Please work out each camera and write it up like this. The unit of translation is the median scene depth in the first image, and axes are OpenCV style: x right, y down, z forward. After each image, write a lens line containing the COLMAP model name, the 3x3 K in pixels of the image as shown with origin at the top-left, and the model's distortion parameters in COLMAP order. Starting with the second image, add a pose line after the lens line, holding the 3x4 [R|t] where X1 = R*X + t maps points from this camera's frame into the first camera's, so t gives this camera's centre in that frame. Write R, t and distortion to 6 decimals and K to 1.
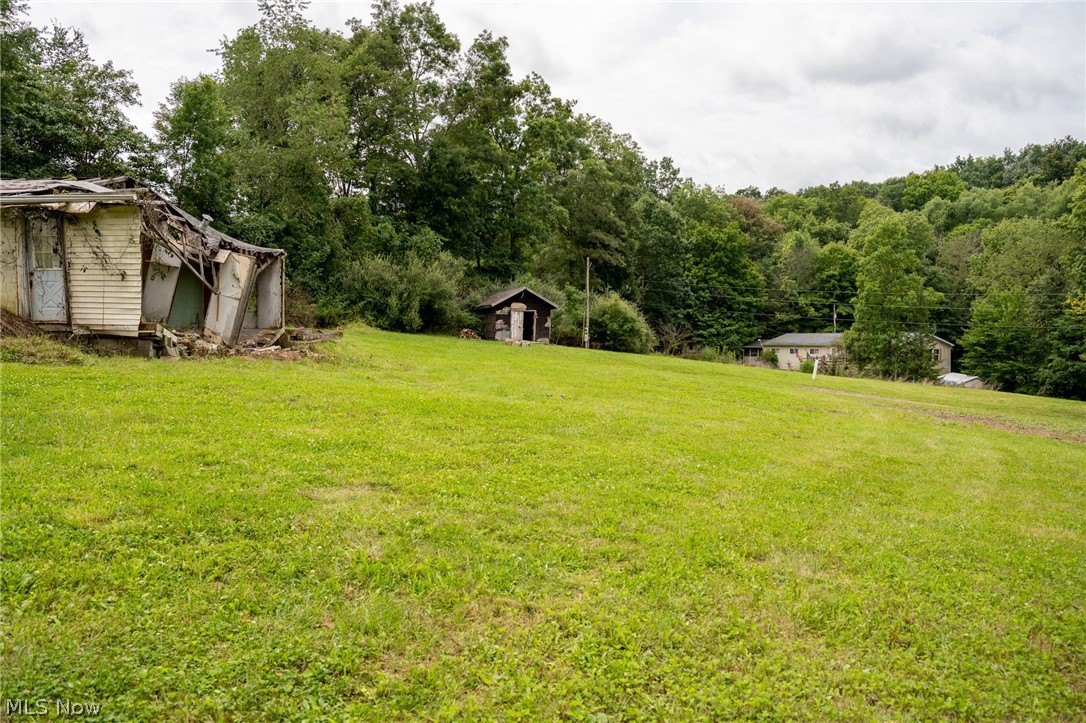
lens RADIAL K [[872.7, 0, 536.1], [0, 872.7, 371.1], [0, 0, 1]] dist [-0.105369, 0.076132]
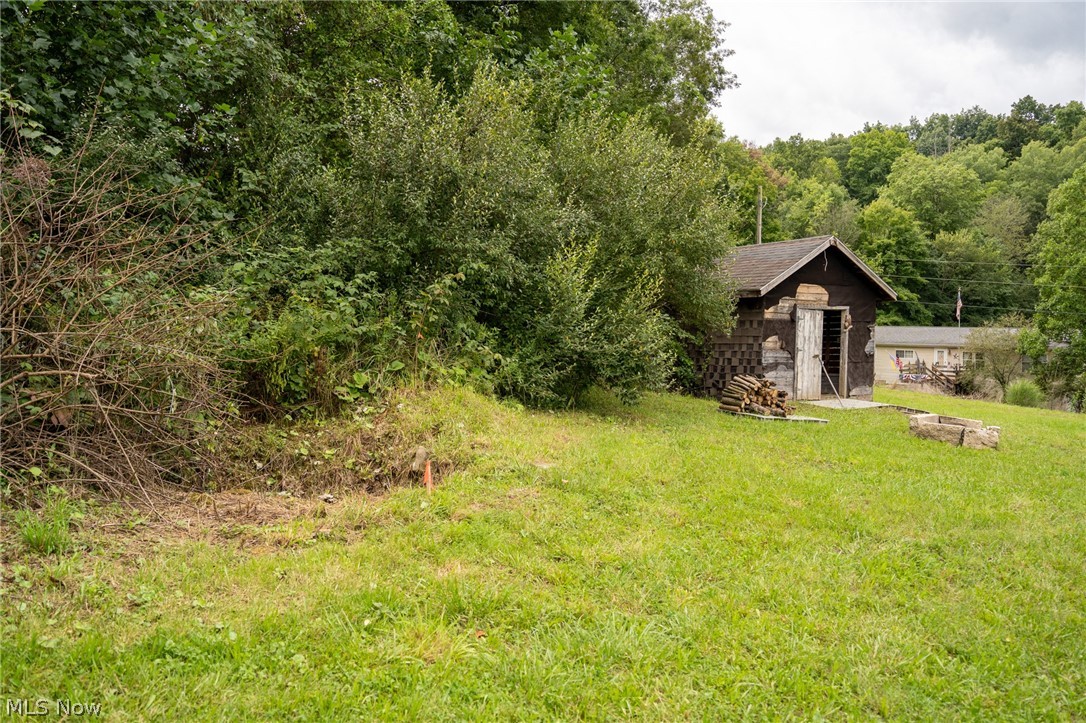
lens RADIAL K [[921.0, 0, 544.8], [0, 921.0, 366.1], [0, 0, 1]] dist [-0.076608, -0.007499]
pose [[0.983404, -0.004149, 0.181379, -0.232160], [0.000797, 0.999828, 0.018553, -0.067337], [-0.181425, -0.018101, 0.983238, 0.846191]]
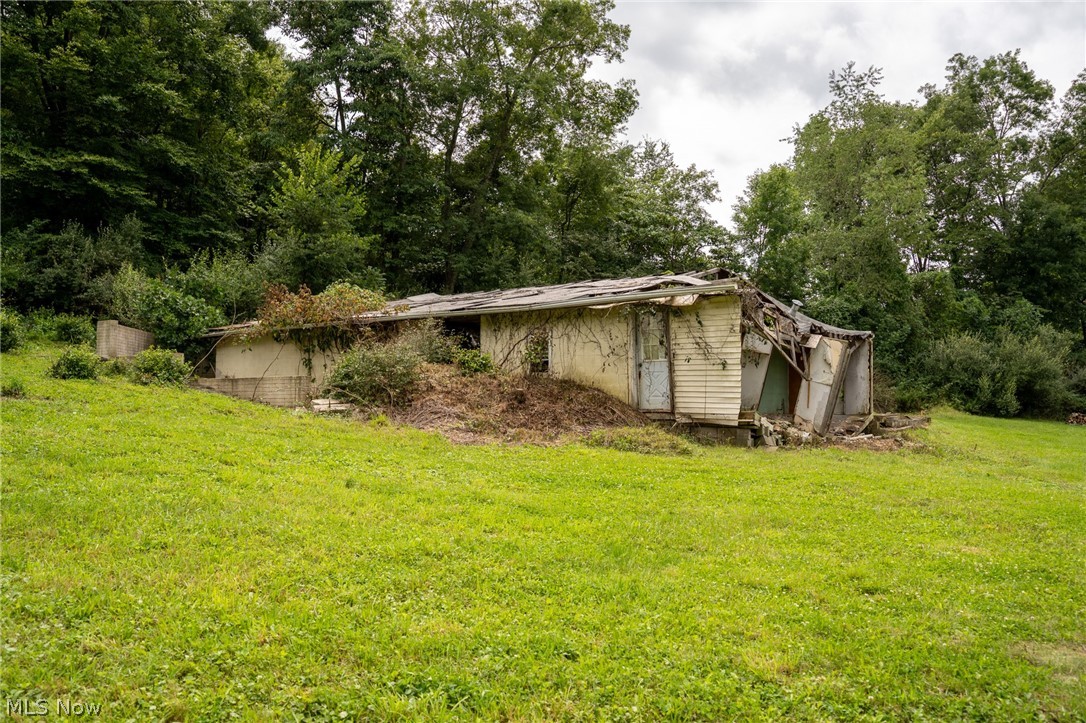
lens RADIAL K [[872.7, 0, 536.4], [0, 872.7, 363.0], [0, 0, 1]] dist [-0.105369, 0.076132]
pose [[0.809973, -0.031450, -0.585624, -0.025000], [-0.029097, 0.995176, -0.093689, -0.004628], [0.585745, 0.092925, 0.805151, 0.018566]]
